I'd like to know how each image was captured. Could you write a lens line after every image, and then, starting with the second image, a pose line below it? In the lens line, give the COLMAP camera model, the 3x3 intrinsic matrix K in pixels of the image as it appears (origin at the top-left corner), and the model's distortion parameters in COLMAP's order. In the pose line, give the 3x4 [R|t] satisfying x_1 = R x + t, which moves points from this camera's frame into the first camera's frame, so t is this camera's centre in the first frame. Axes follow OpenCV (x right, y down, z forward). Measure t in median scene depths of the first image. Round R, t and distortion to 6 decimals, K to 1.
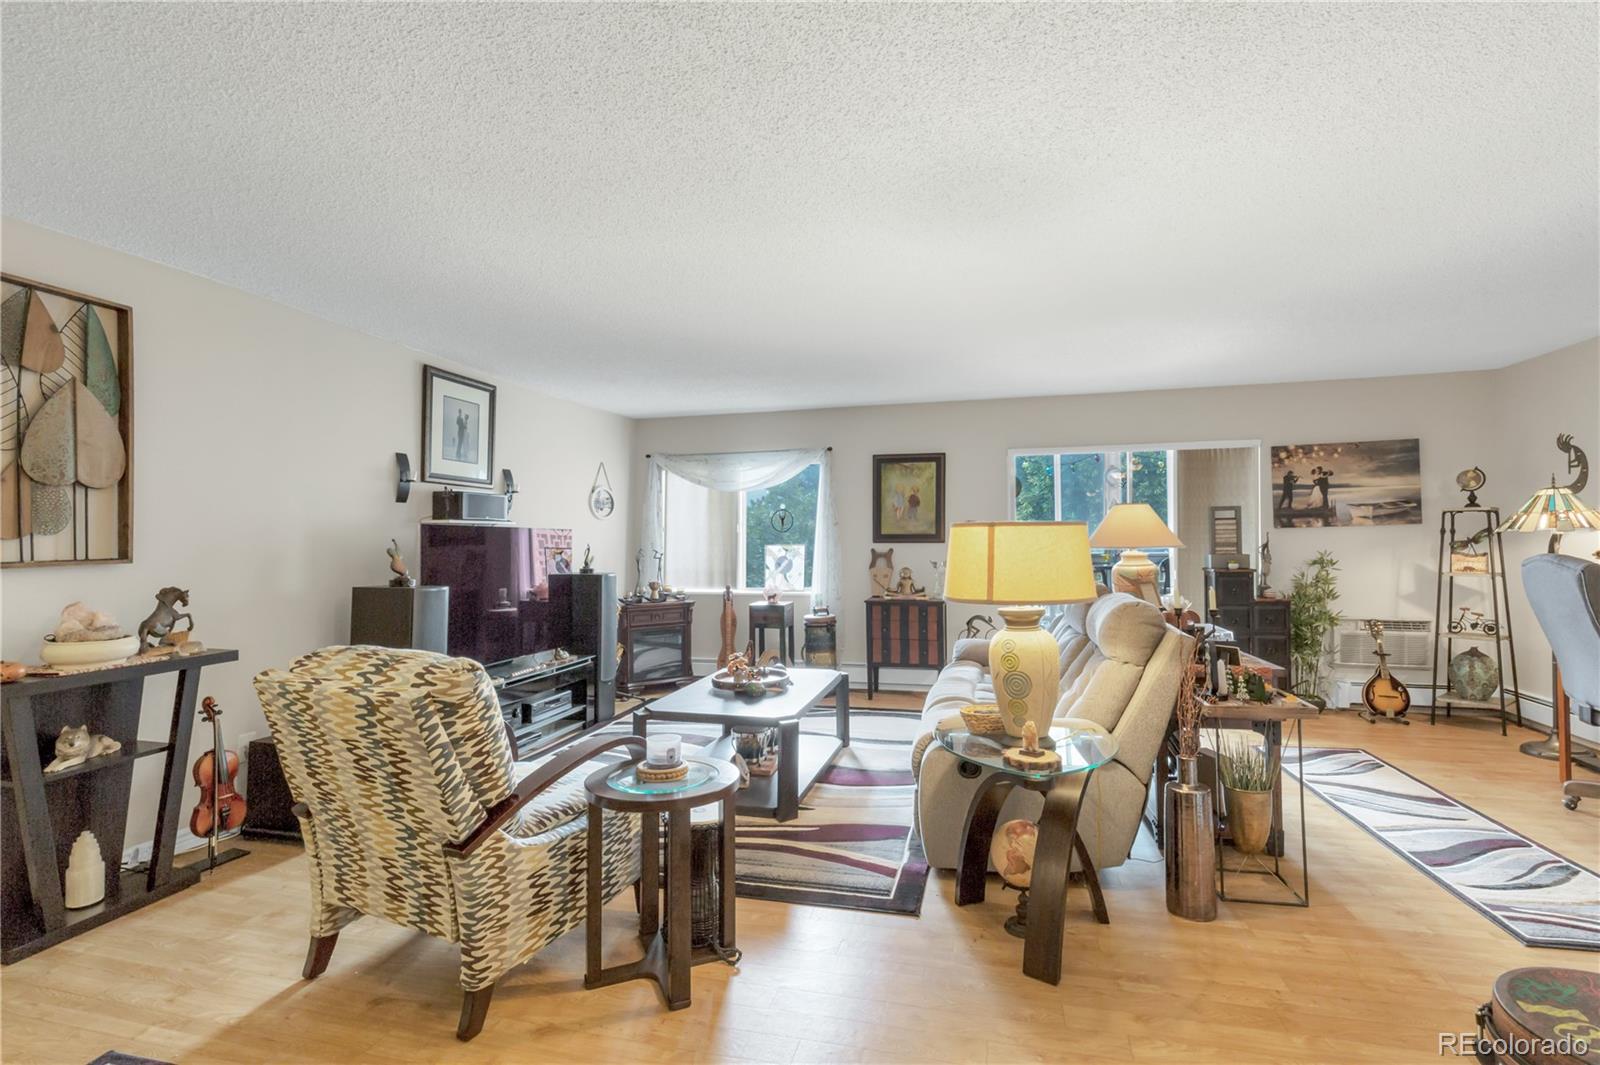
lens RADIAL K [[787.7, 0, 800.1], [0, 787.7, 541.1], [0, 0, 1]] dist [0.031901, 0.000701]
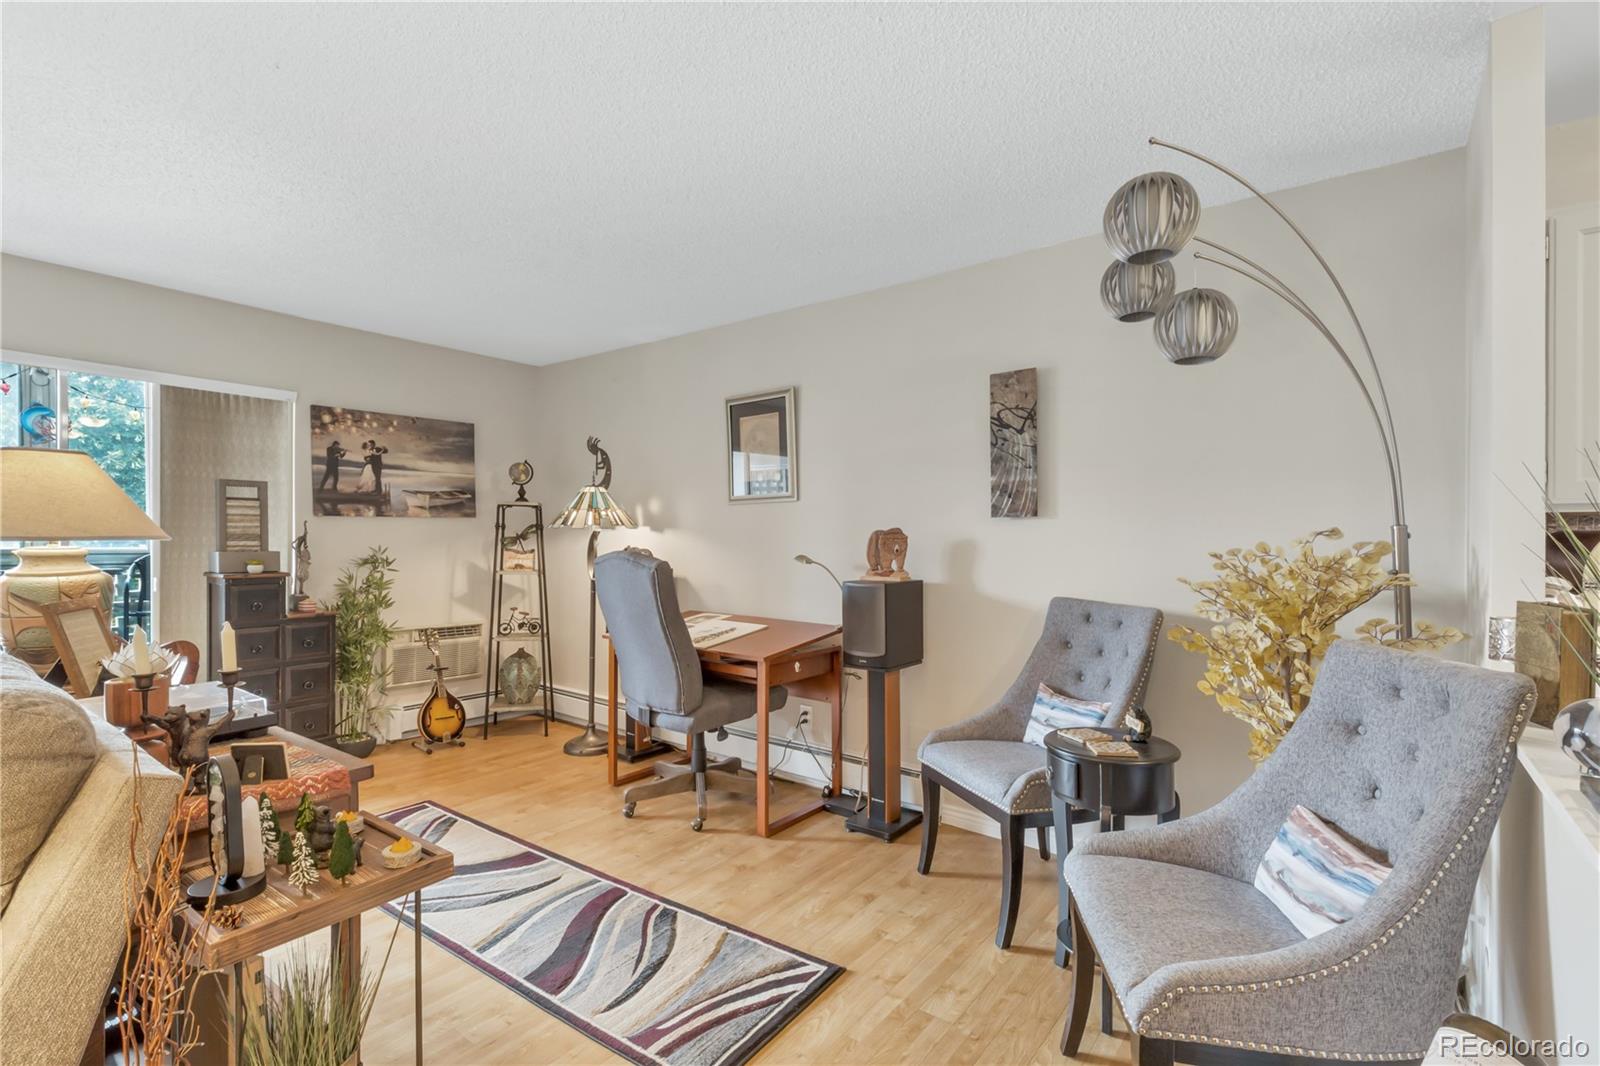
lens RADIAL K [[716.9, 0, 788.1], [0, 716.9, 542.7], [0, 0, 1]] dist [0.000878, -0.000921]
pose [[0.403175, 0.008977, 0.915079, 0.170491], [-0.016312, 0.999864, -0.002622, 0.003240], [-0.914977, -0.013870, 0.403266, 0.341072]]
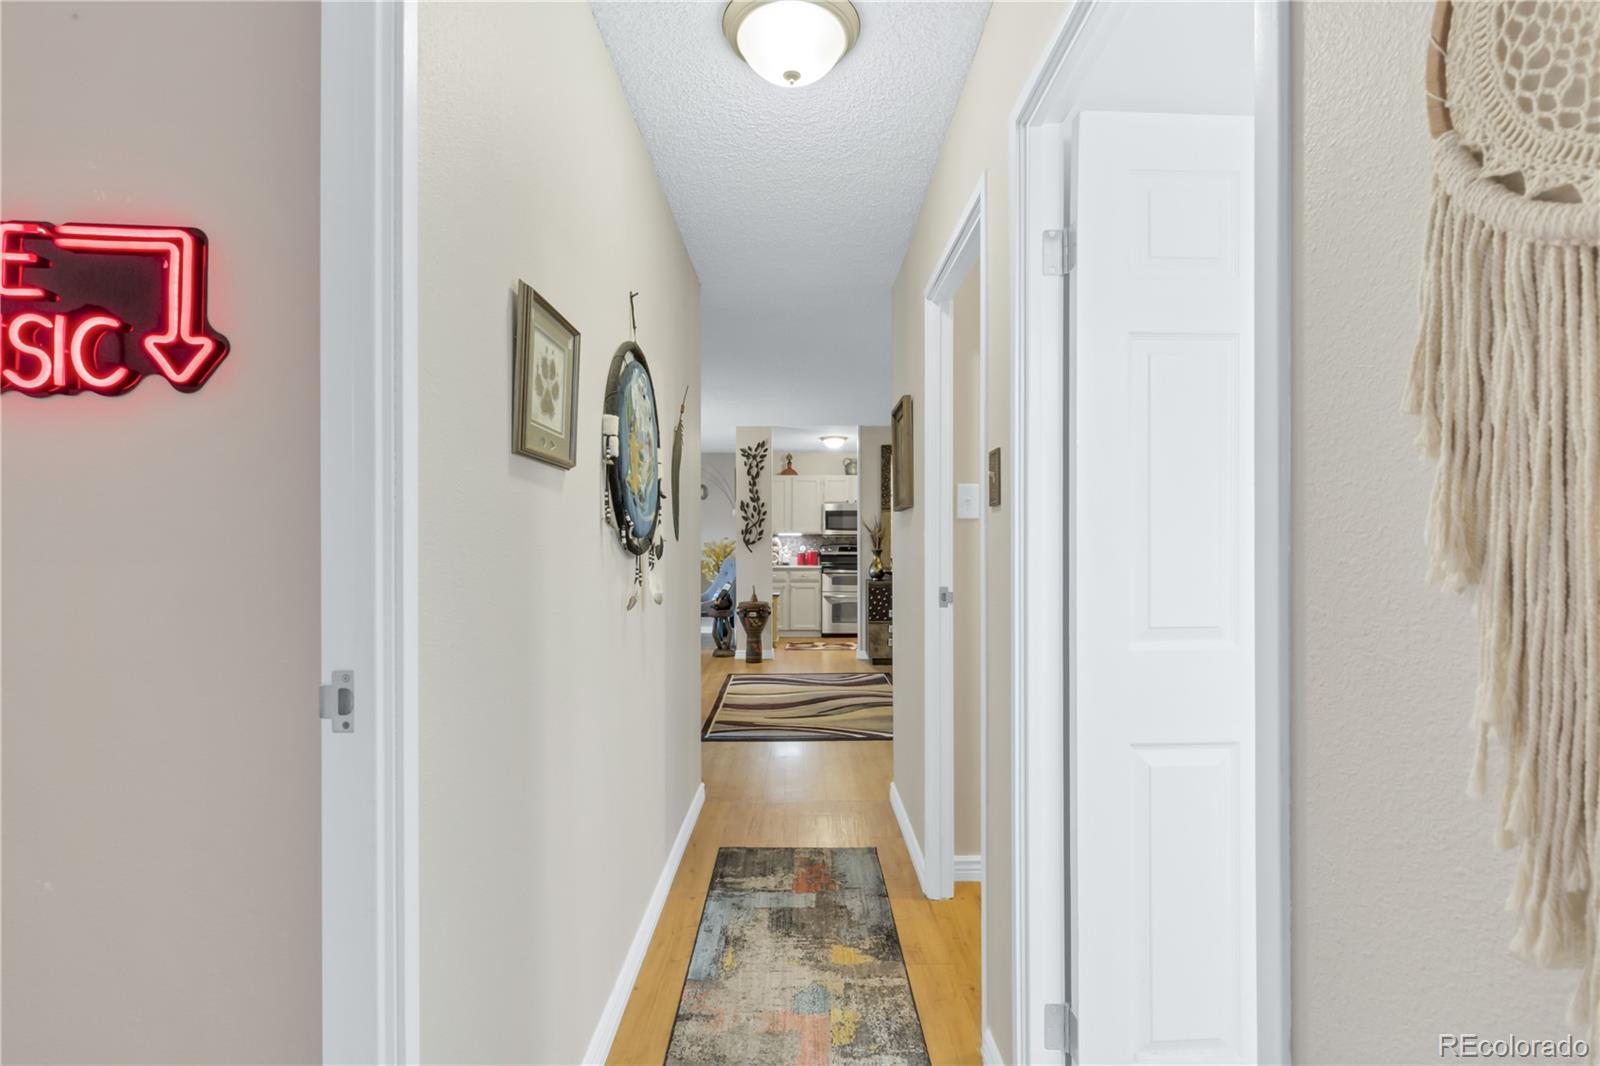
lens RADIAL K [[716.9, 0, 788.1], [0, 716.9, 542.7], [0, 0, 1]] dist [0.000878, -0.000921]
pose [[-0.244704, 0.009478, 0.969551, -1.253104], [-0.004005, 0.999934, -0.010786, 0.023661], [-0.969589, -0.006523, -0.244650, 0.533315]]
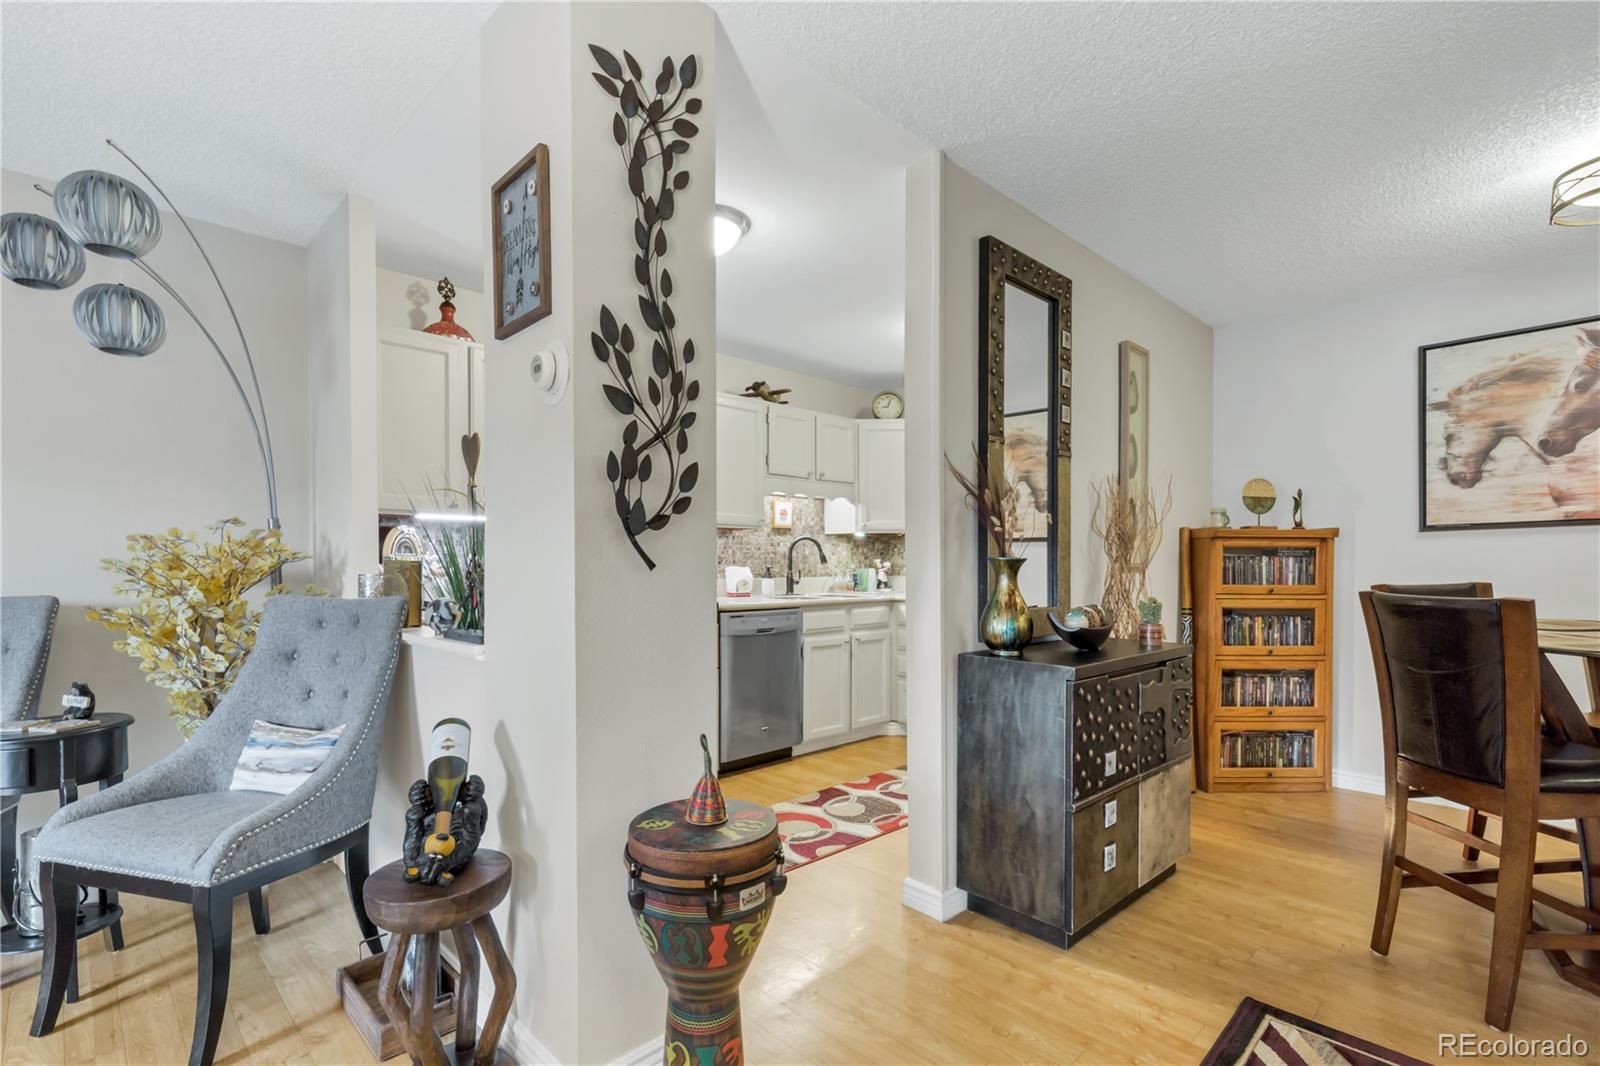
lens RADIAL K [[769.1, 0, 805.8], [0, 769.1, 552.9], [0, 0, 1]] dist [0.004476, 0.000112]
pose [[-0.855320, 0.014158, 0.517907, 0.036546], [0.006487, 0.999841, -0.016619, 0.027191], [-0.518060, -0.010855, -0.855276, 0.487117]]
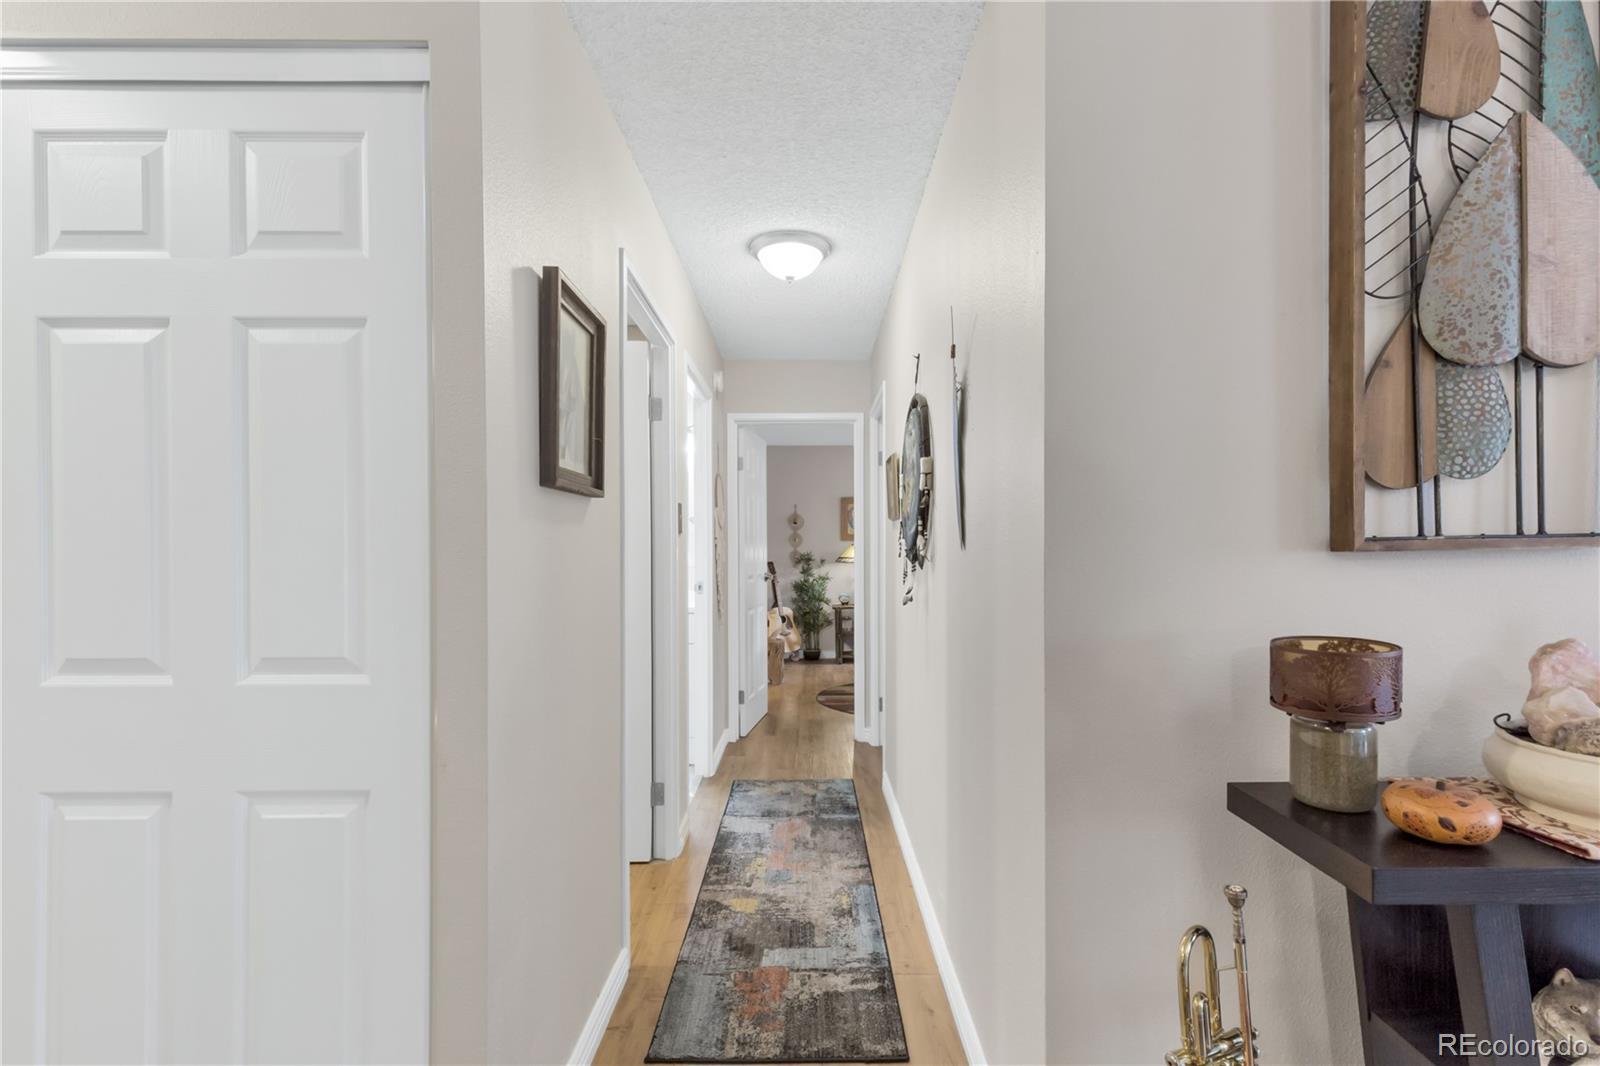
lens RADIAL K [[734.4, 0, 802.9], [0, 734.4, 530.8], [0, 0, 1]] dist [-0.002873, -0.000162]
pose [[0.253371, -0.014272, -0.967264, -0.360496], [0.003222, 0.999898, -0.013909, 0.014918], [0.967364, 0.000408, 0.253391, 0.309269]]
